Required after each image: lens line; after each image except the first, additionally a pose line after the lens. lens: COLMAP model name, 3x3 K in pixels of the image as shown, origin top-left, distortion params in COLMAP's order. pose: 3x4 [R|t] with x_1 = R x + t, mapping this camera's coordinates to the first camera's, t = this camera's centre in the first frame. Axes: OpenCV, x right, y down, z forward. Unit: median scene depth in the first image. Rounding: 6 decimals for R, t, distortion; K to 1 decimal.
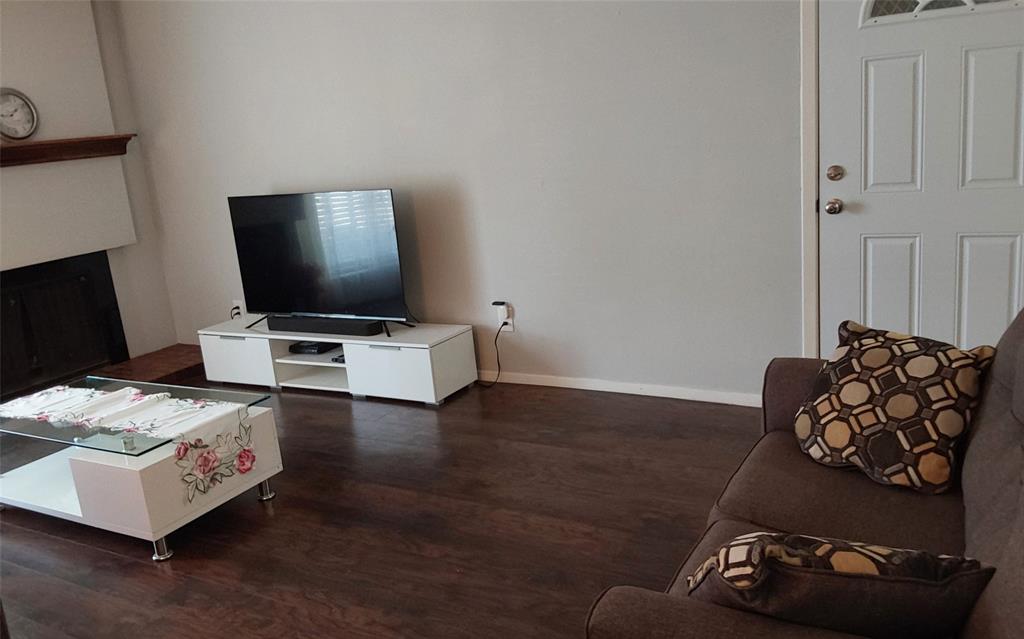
lens RADIAL K [[800.4, 0, 530.6], [0, 800.4, 303.2], [0, 0, 1]] dist [0.123645, -0.210948]
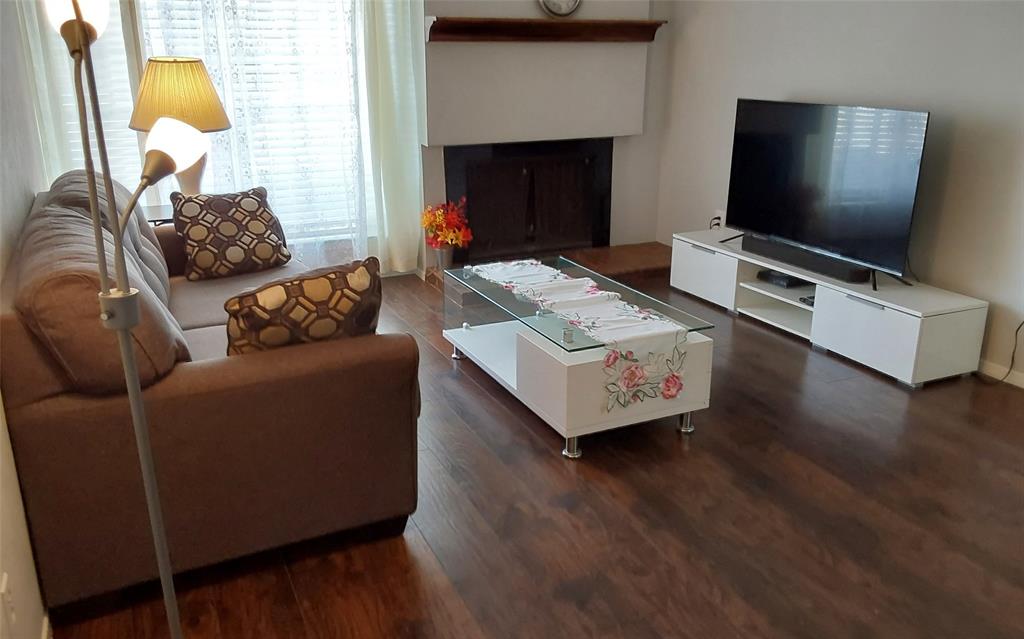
lens RADIAL K [[800.4, 0, 530.6], [0, 800.4, 303.2], [0, 0, 1]] dist [0.123645, -0.210948]
pose [[0.804161, 0.263902, -0.532617, -0.012839], [-0.204572, 0.964176, 0.168862, -0.017297], [0.558099, -0.026834, 0.829340, 0.122610]]
